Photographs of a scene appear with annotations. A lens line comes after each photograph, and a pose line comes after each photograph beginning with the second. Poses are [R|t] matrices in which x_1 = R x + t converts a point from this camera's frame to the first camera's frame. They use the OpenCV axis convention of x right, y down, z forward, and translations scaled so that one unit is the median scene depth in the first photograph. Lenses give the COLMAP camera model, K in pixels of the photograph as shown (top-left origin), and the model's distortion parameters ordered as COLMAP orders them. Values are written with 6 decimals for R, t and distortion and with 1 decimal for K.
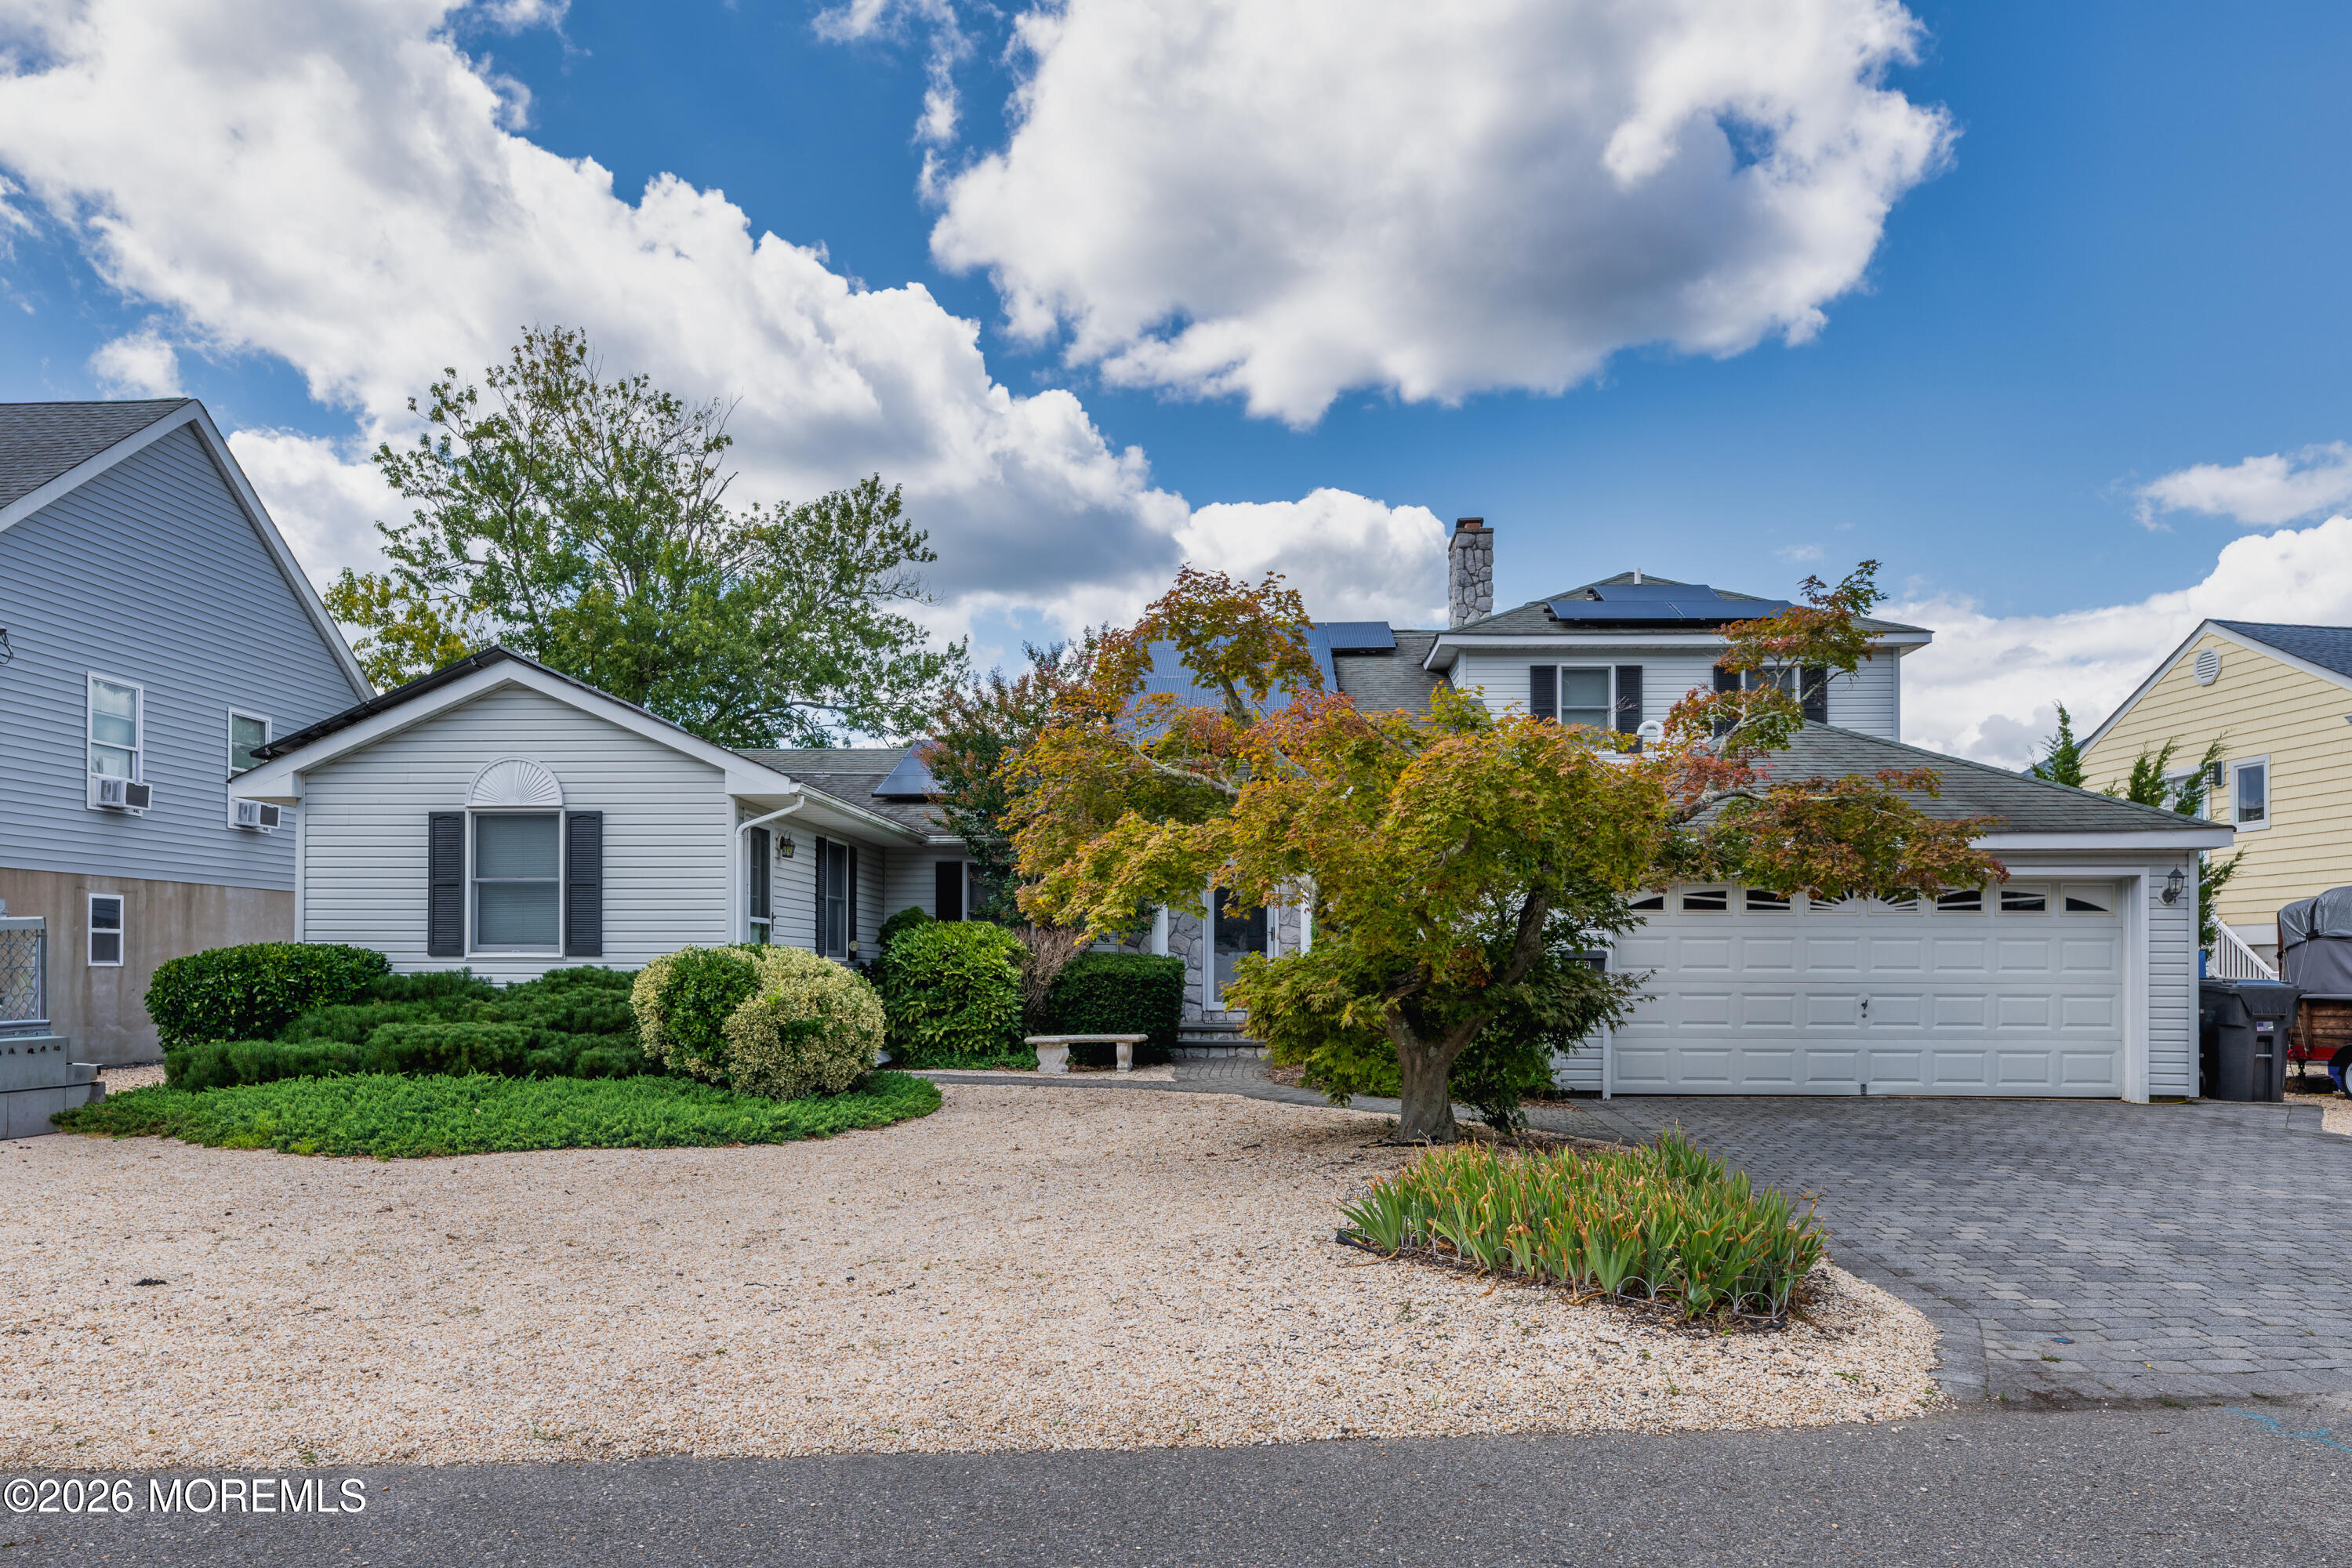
lens RADIAL K [[1504.4, 0, 1174.2], [0, 1504.4, 967.7], [0, 0, 1]] dist [-0.004035, -0.001113]
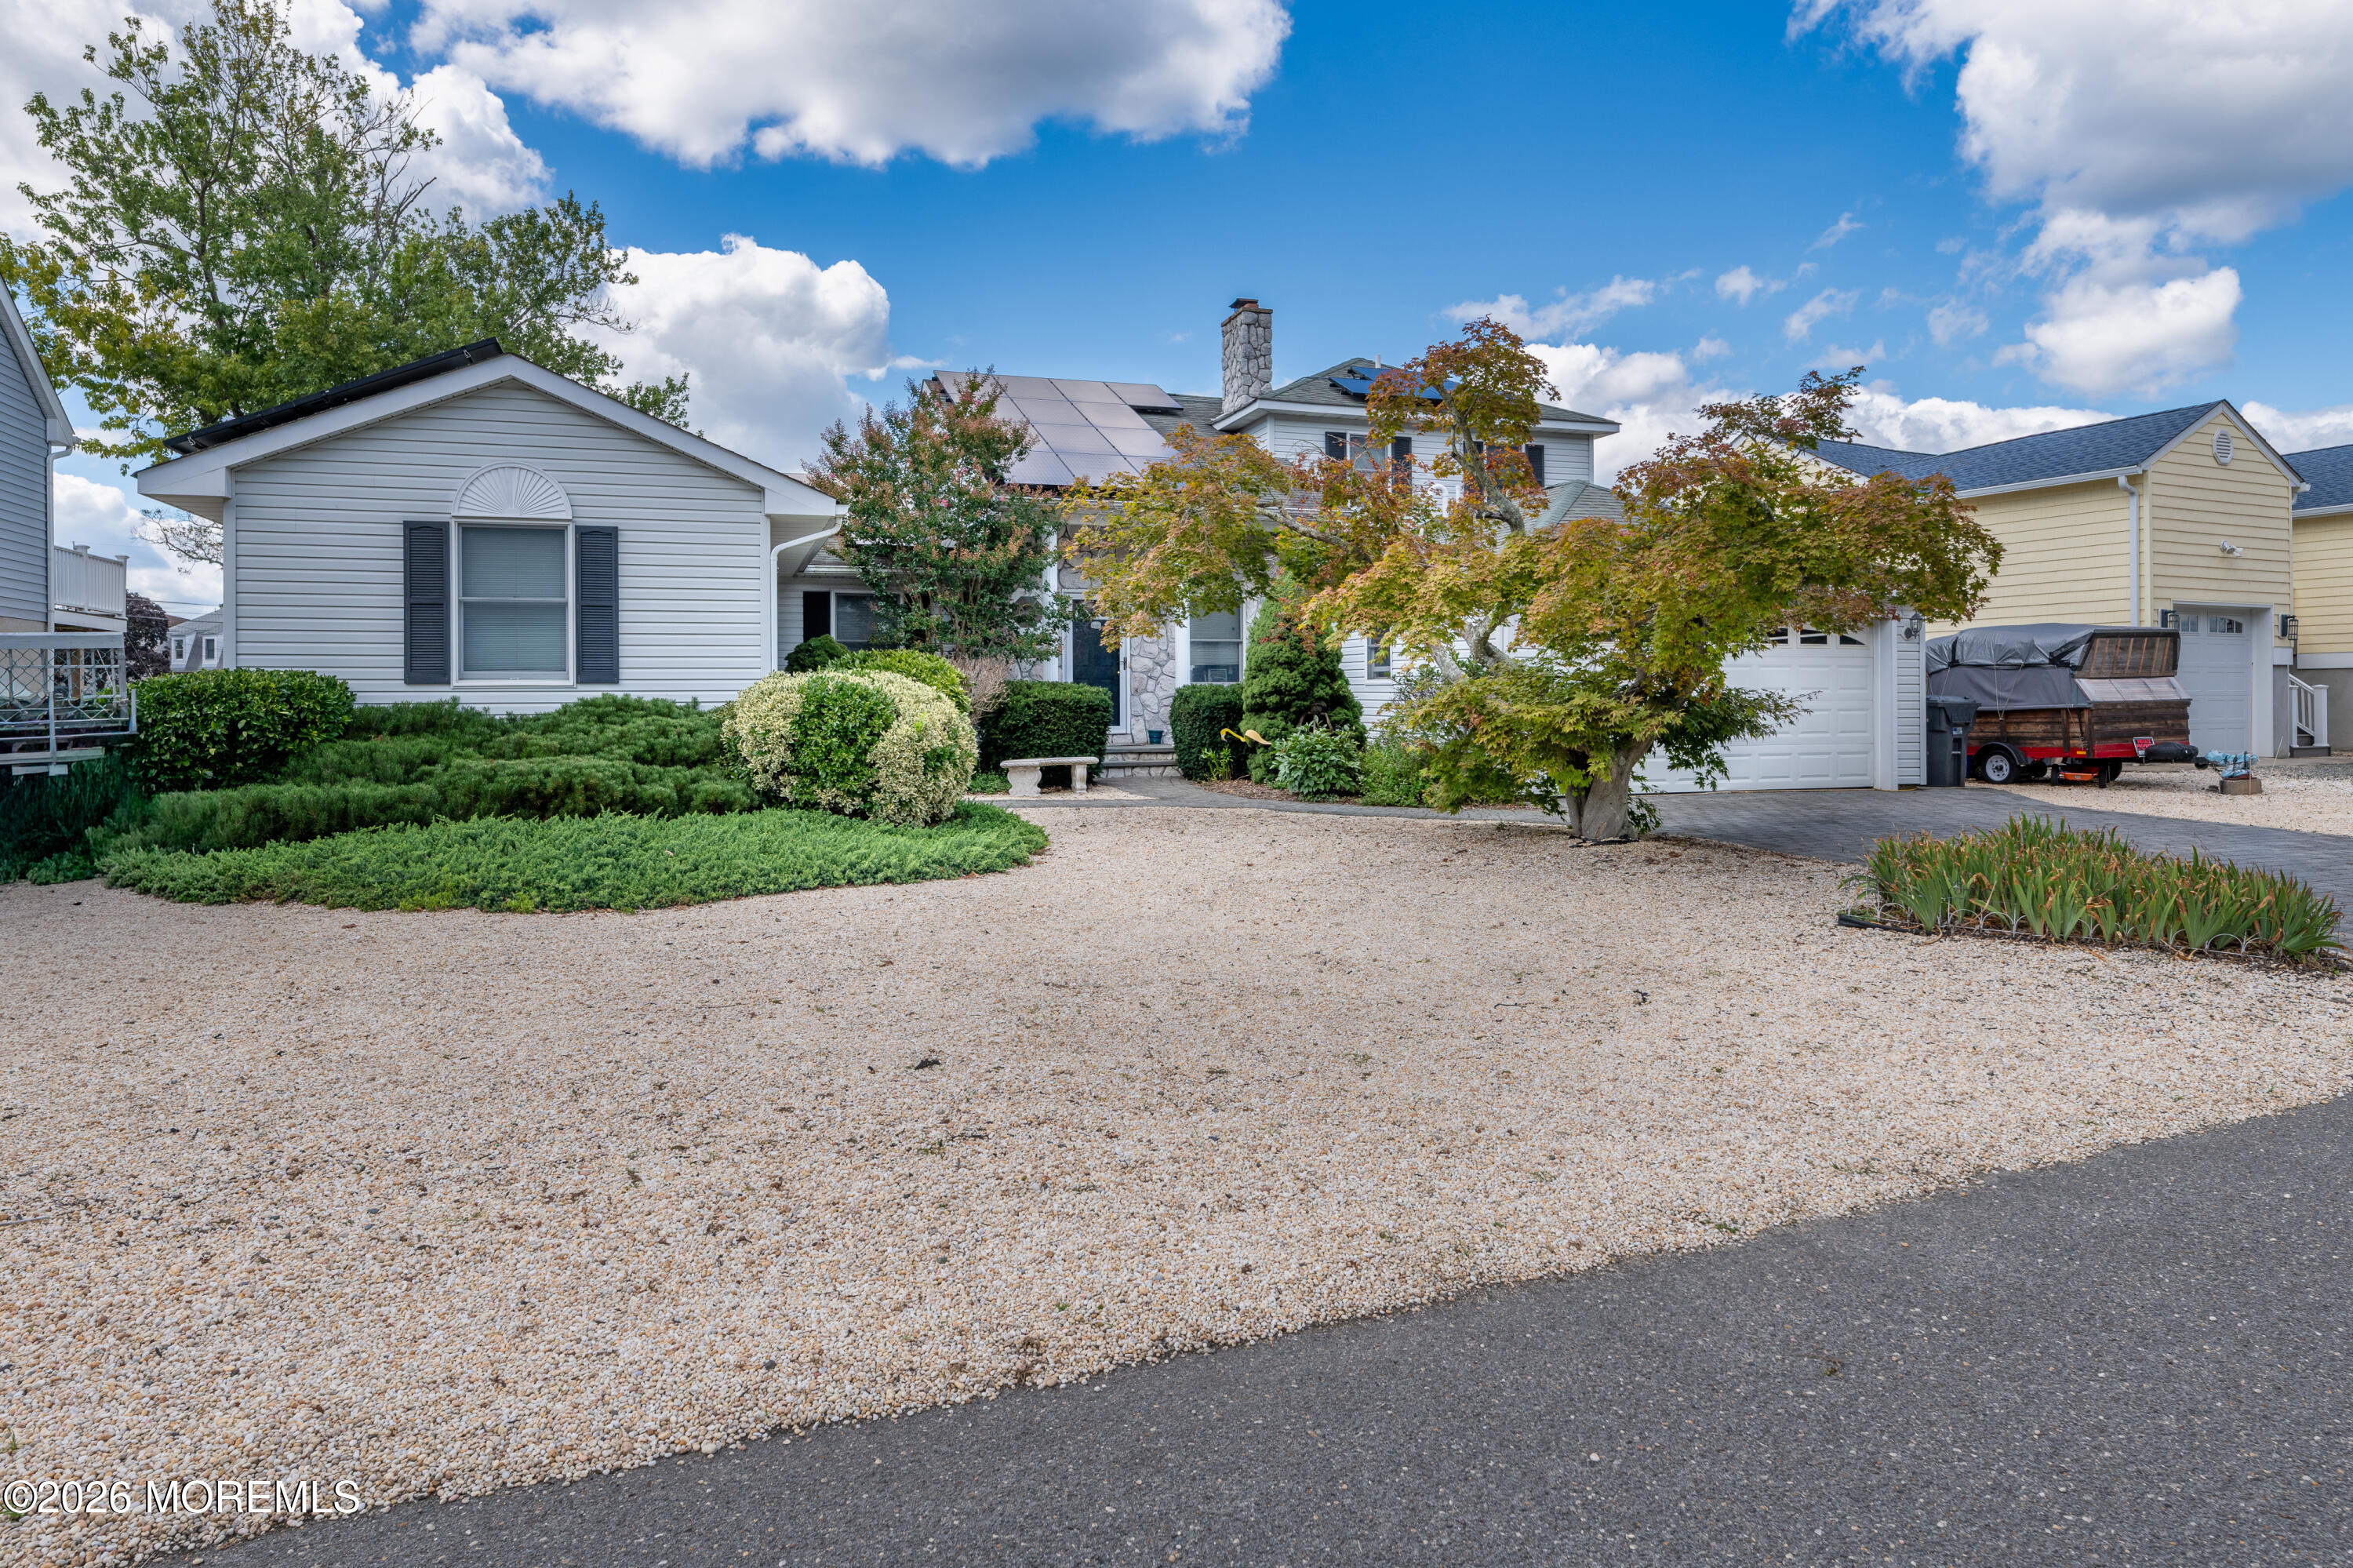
lens RADIAL K [[1340.4, 0, 1177.9], [0, 1340.4, 701.7], [0, 0, 1]] dist [-0.001758, -0.000544]
pose [[0.939895, -0.008406, 0.341360, -0.338587], [0.007500, 0.999964, 0.003973, 0.002733], [-0.341381, -0.001174, 0.939924, 0.106989]]
